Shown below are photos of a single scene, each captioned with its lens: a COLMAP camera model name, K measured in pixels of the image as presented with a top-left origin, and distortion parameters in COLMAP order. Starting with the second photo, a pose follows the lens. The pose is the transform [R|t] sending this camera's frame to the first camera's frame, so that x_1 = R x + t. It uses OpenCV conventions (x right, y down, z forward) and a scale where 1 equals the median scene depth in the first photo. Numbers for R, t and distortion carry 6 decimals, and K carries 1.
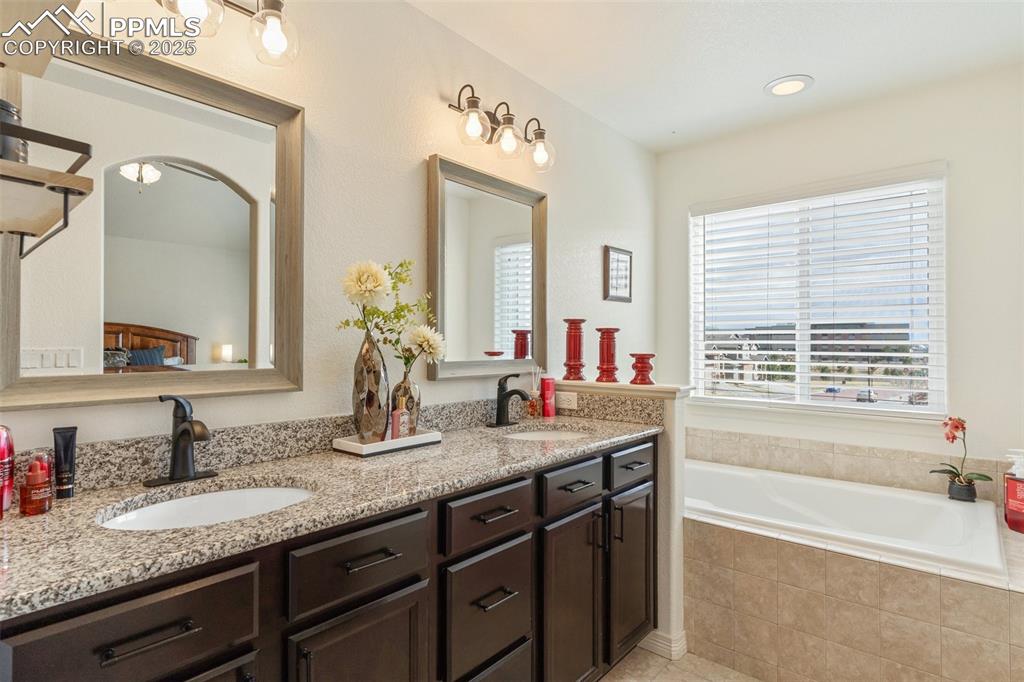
lens RADIAL K [[551.8, 0, 494.0], [0, 551.8, 338.8], [0, 0, 1]] dist [-0.002087, 0.002988]
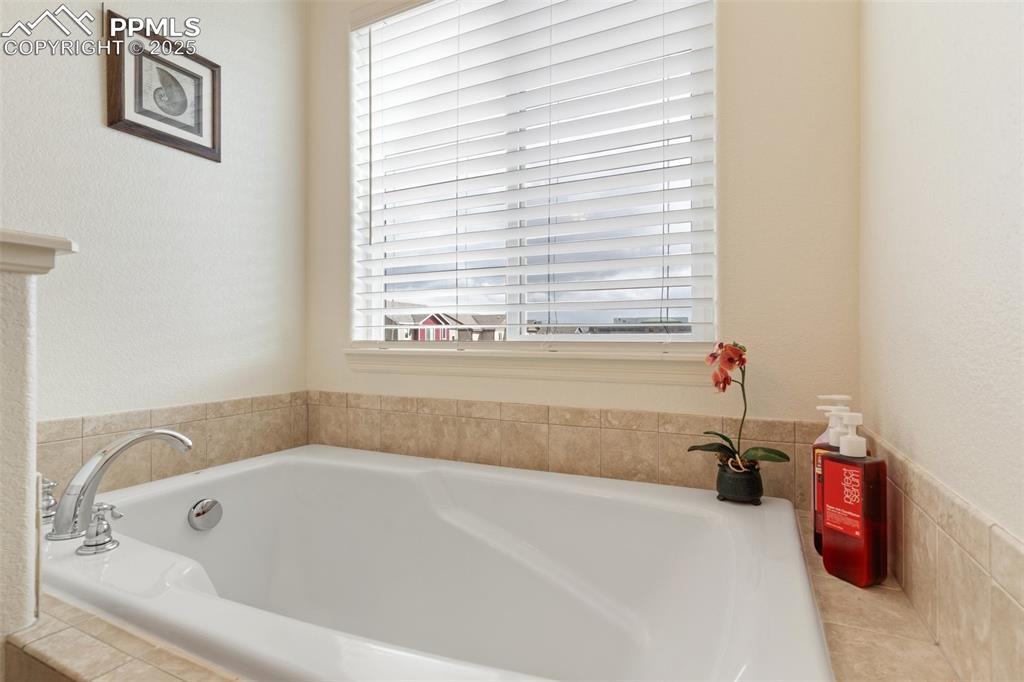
lens RADIAL K [[499.7, 0, 512.4], [0, 499.7, 341.7], [0, 0, 1]] dist [0.003542, -0.001297]
pose [[0.965432, -0.002099, 0.260646, 0.521849], [0.001037, 0.999991, 0.004215, 0.141226], [-0.260653, -0.003799, 0.965425, 0.604725]]
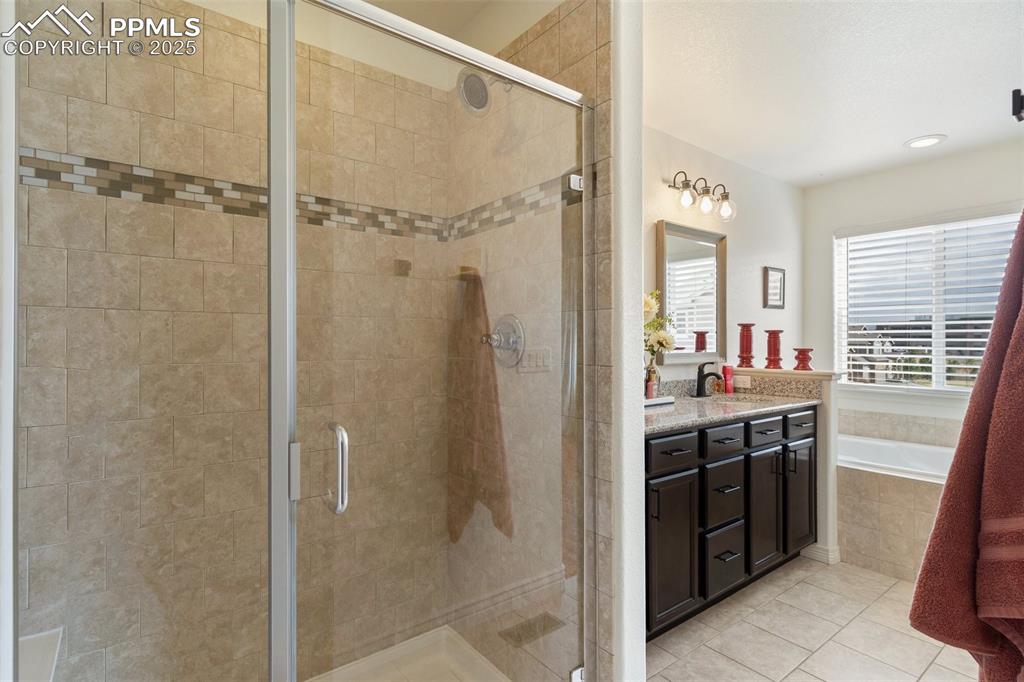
lens RADIAL K [[509.0, 0, 511.3], [0, 509.0, 340.5], [0, 0, 1]] dist [0.014123, 0.000057]
pose [[0.981273, -0.002489, -0.192606, -0.192147], [0.004085, 0.999961, 0.007889, -0.005989], [0.192579, -0.008528, 0.981244, -0.383660]]
